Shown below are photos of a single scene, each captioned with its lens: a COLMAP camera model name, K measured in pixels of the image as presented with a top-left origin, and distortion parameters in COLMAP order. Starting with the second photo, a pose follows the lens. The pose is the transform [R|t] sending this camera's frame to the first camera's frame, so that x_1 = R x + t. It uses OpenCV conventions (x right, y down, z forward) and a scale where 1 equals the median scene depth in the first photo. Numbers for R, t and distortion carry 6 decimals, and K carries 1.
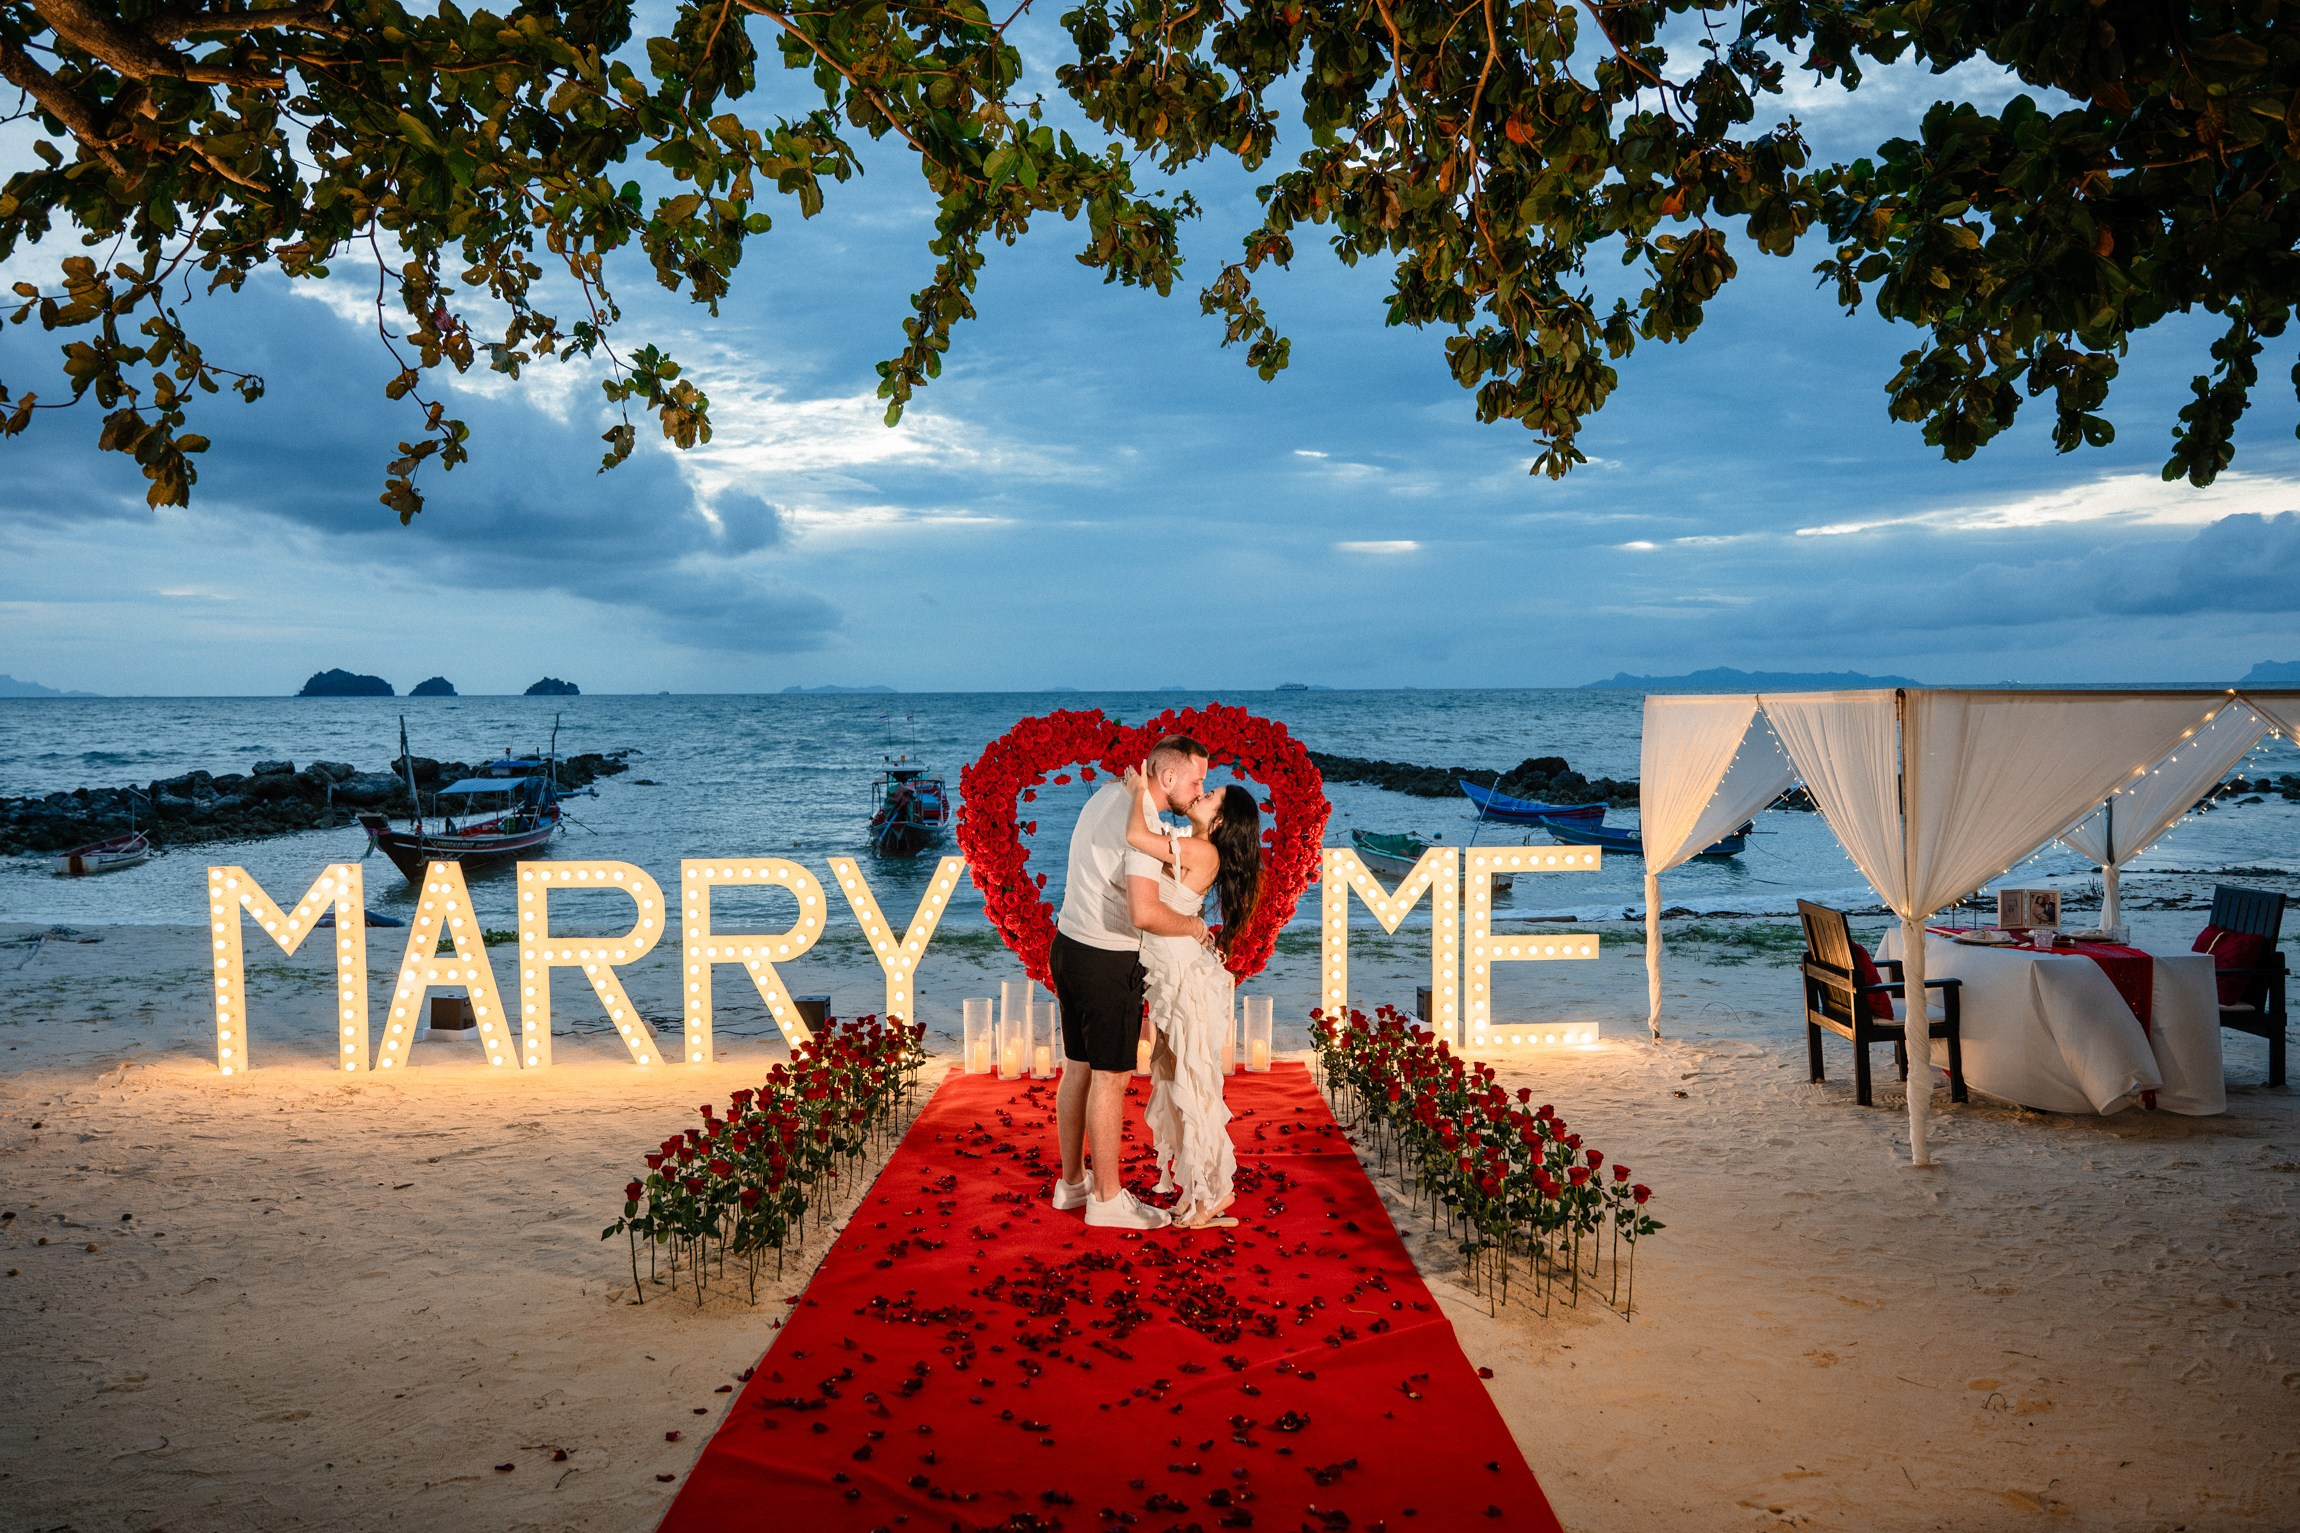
lens RADIAL K [[1629.6, 0, 1164.5], [0, 1629.6, 764.4], [0, 0, 1]] dist [0.001330, 0.013021]
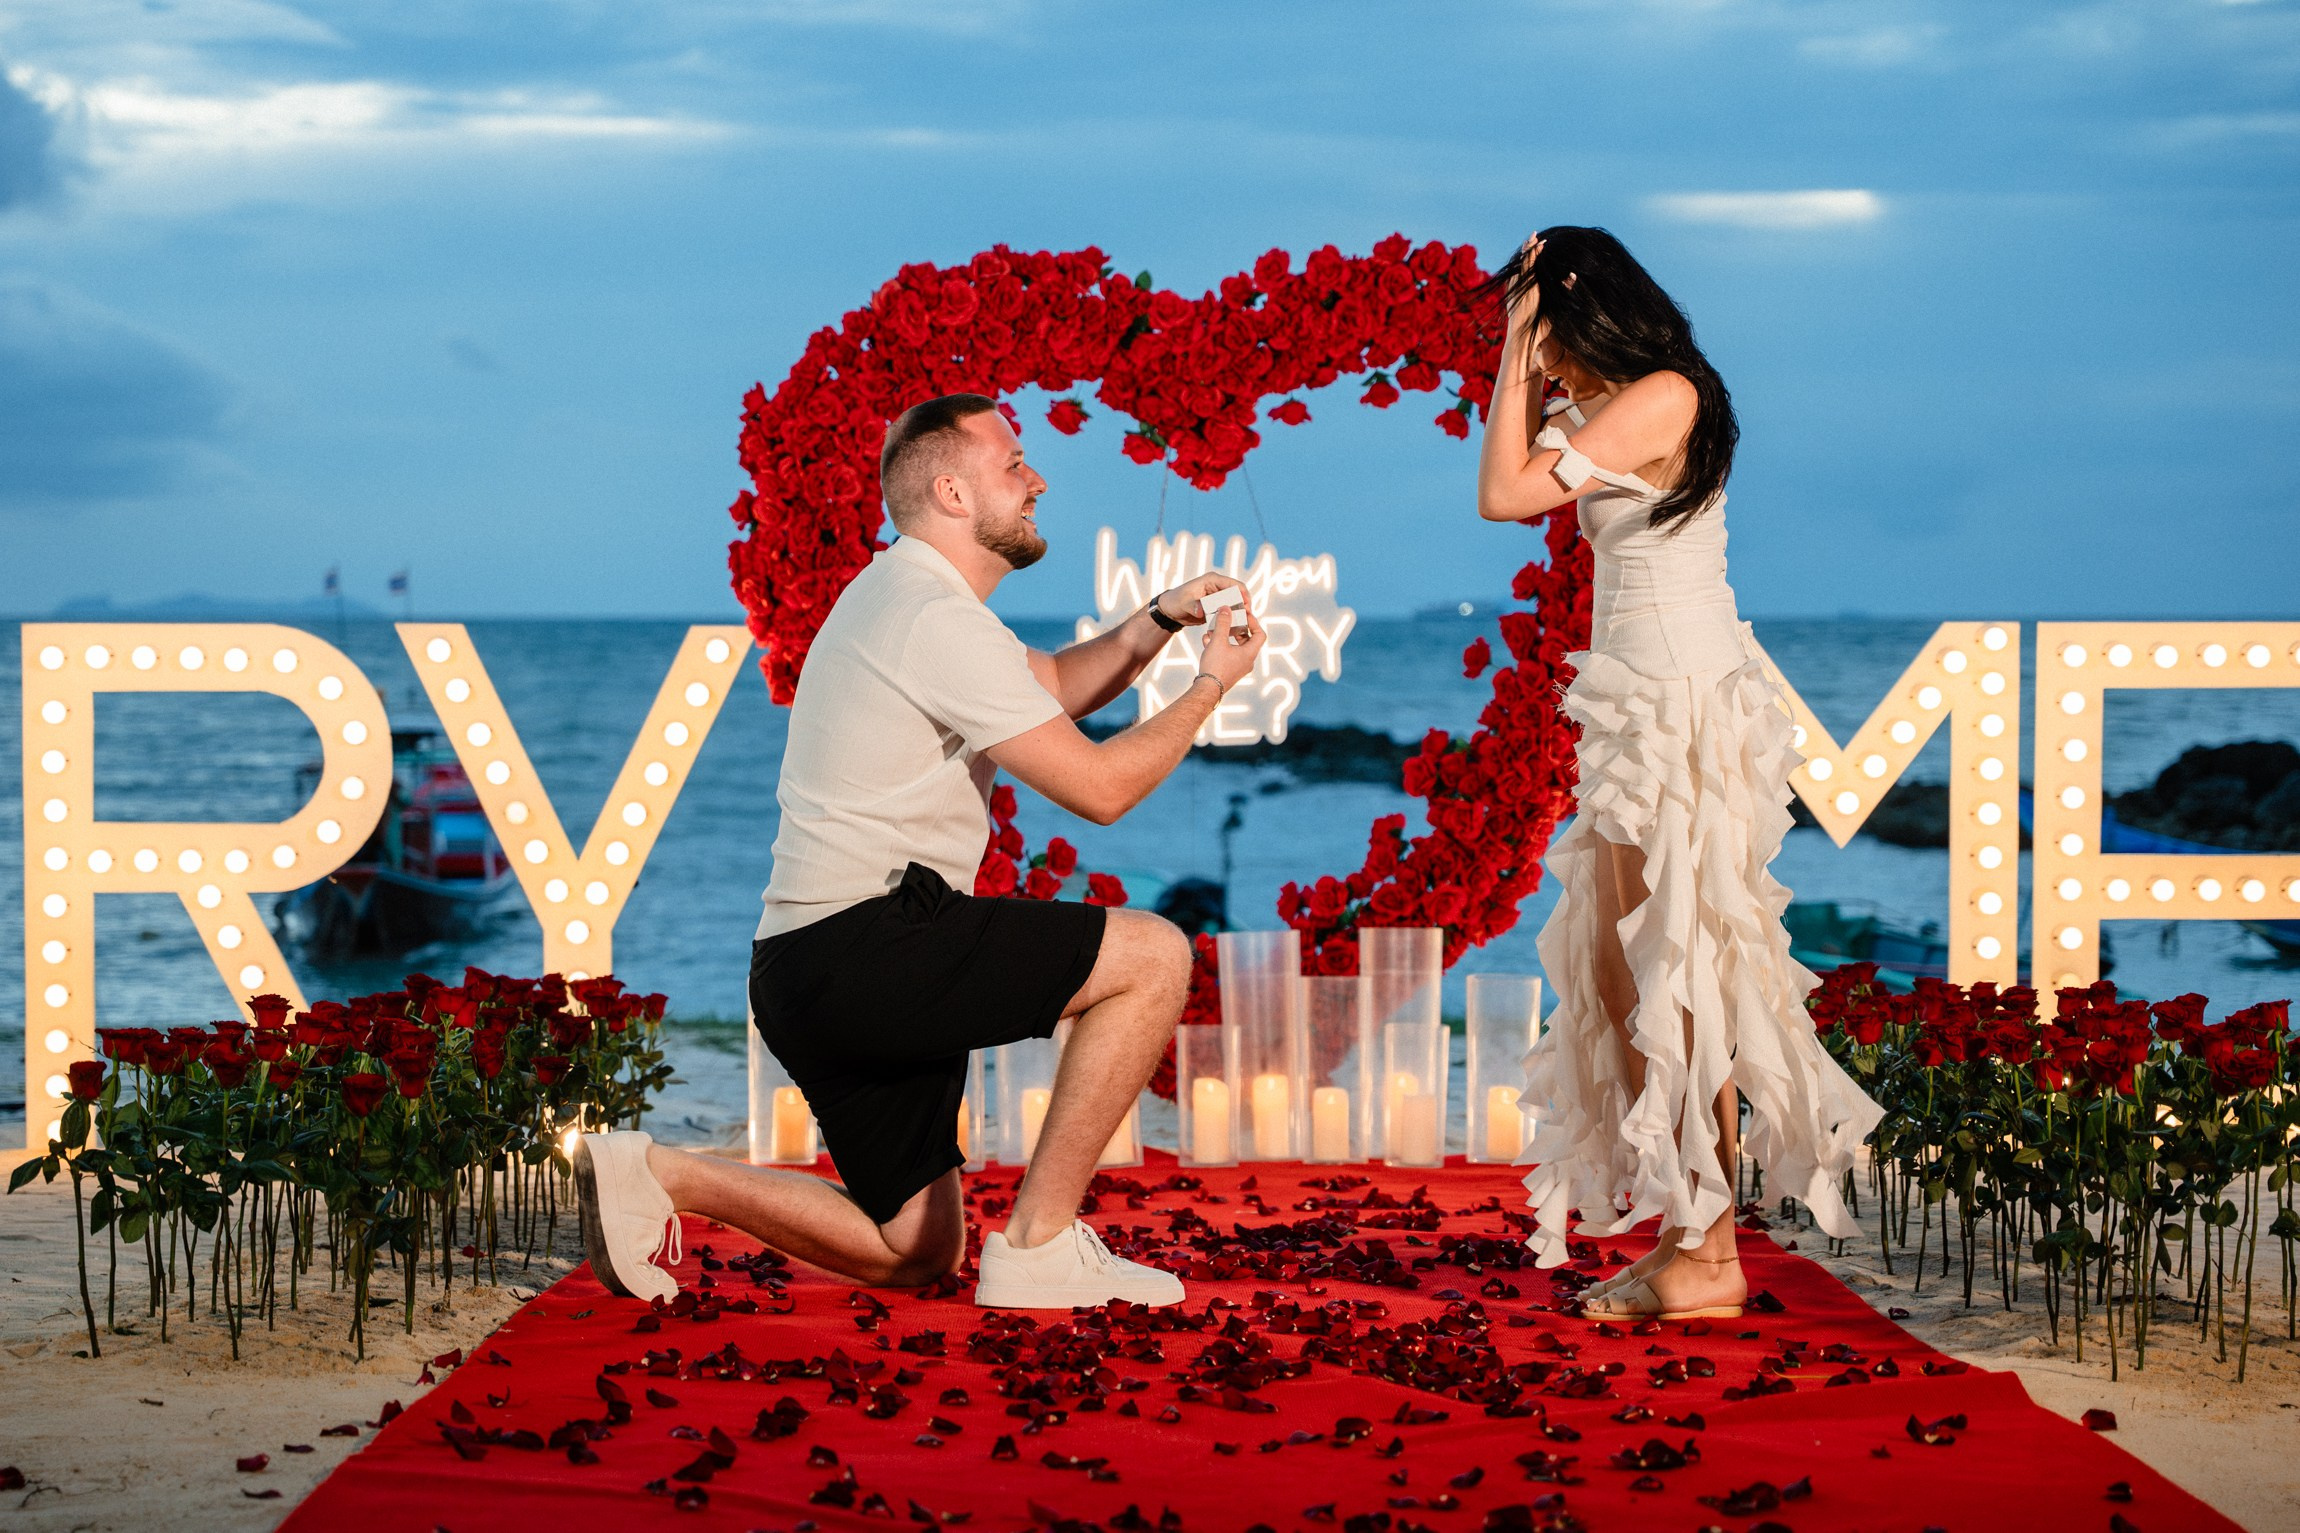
lens RADIAL K [[4728.3, 0, 1084.1], [0, 4728.3, 850.6], [0, 0, 1]] dist [0.001116, 0.000000]
pose [[0.999887, 0.009371, -0.011746, -0.028922], [-0.009420, 0.999947, -0.004069, 0.115306], [0.011707, 0.004179, 0.999923, -0.129575]]
